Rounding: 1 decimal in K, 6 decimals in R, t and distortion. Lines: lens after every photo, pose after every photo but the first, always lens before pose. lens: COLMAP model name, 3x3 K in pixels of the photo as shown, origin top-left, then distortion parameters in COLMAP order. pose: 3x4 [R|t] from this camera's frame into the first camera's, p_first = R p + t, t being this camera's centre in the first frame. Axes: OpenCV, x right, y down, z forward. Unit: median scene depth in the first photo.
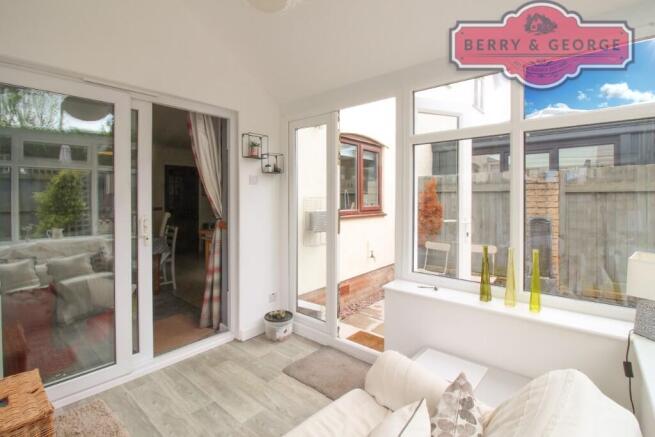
lens RADIAL K [[308.3, 0, 329.7], [0, 308.3, 201.0], [0, 0, 1]] dist [-0.006044, -0.001252]
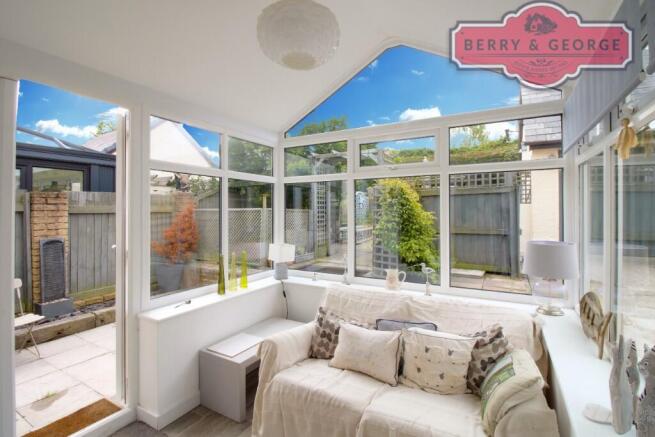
lens RADIAL K [[308.3, 0, 329.7], [0, 308.3, 201.0], [0, 0, 1]] dist [-0.006044, -0.001252]
pose [[-0.200859, 0.037479, 0.978903, -0.438150], [0.014642, 0.999271, -0.035255, -0.020499], [-0.979511, 0.007252, -0.201262, 0.350509]]
